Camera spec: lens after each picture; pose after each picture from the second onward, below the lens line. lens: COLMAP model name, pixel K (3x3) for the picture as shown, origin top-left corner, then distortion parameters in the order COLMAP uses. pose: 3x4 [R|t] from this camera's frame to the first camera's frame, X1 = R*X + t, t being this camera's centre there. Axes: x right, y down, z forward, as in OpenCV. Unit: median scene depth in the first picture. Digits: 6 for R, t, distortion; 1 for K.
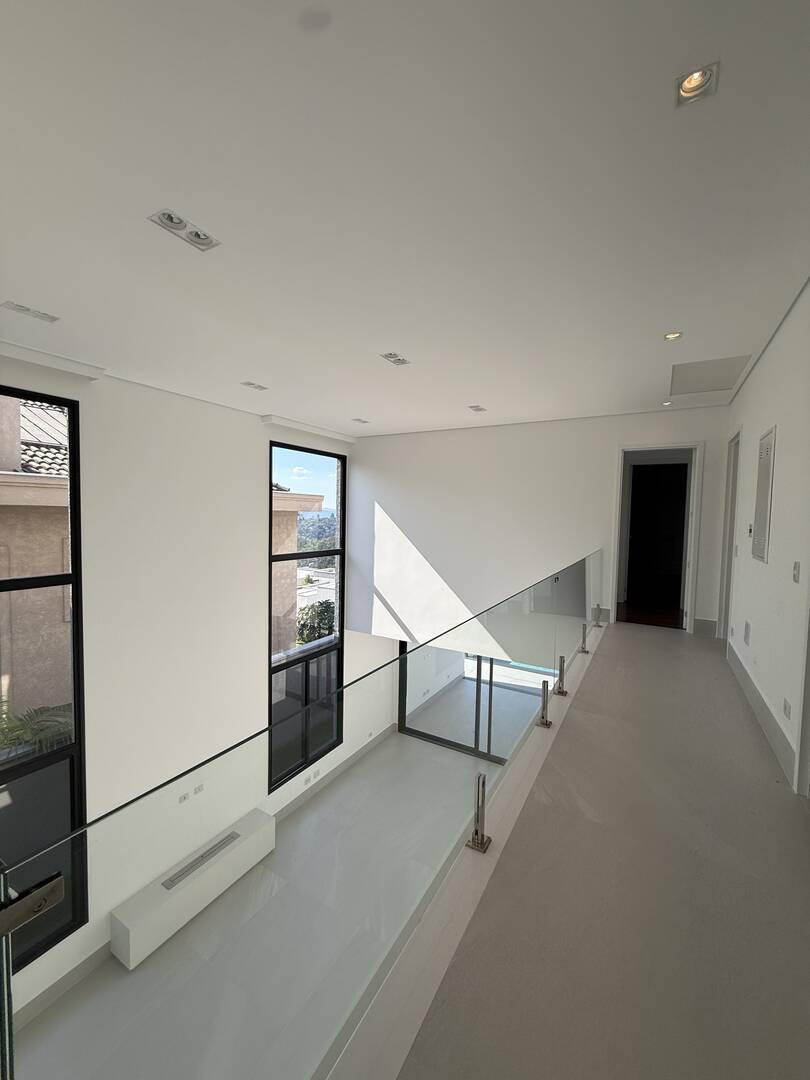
lens RADIAL K [[432.5, 0, 404.9], [0, 432.5, 534.9], [0, 0, 1]] dist [0.001418, 0.000162]
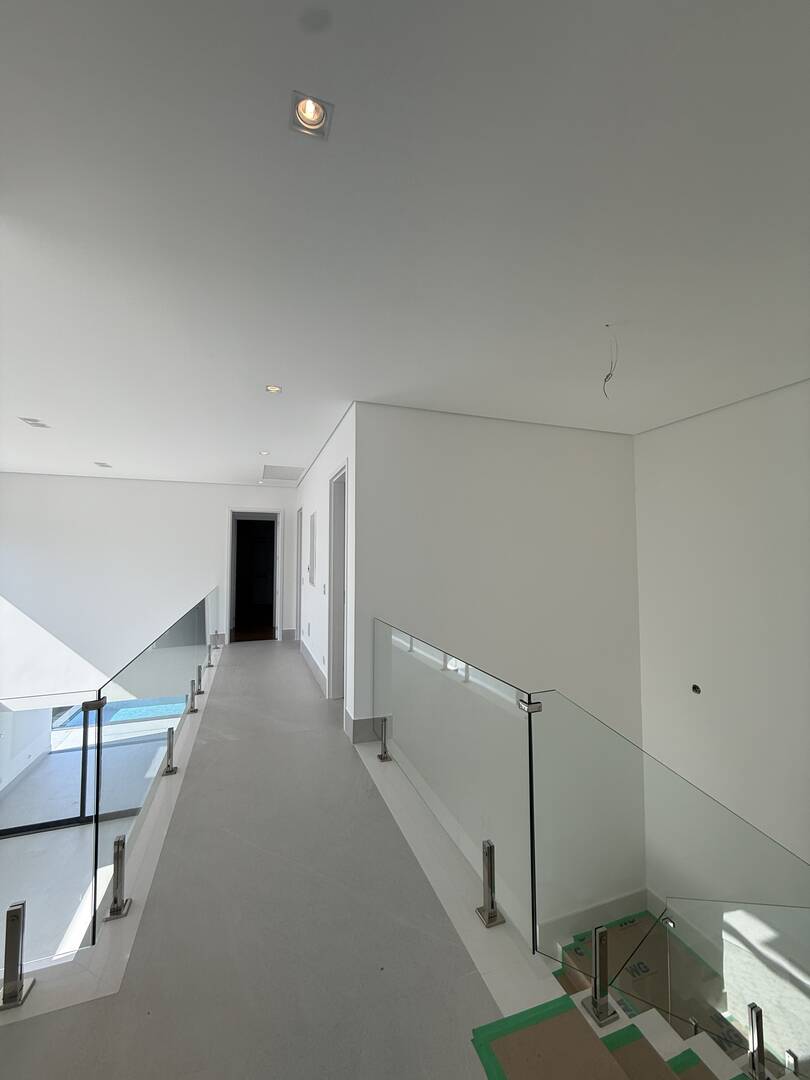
lens RADIAL K [[432.5, 0, 404.9], [0, 432.5, 534.9], [0, 0, 1]] dist [0.001418, 0.000162]
pose [[0.645602, 0.018032, 0.763461, -0.161253], [0.052238, 0.996337, -0.067706, -0.004164], [-0.761885, 0.083593, 0.642295, -0.245792]]
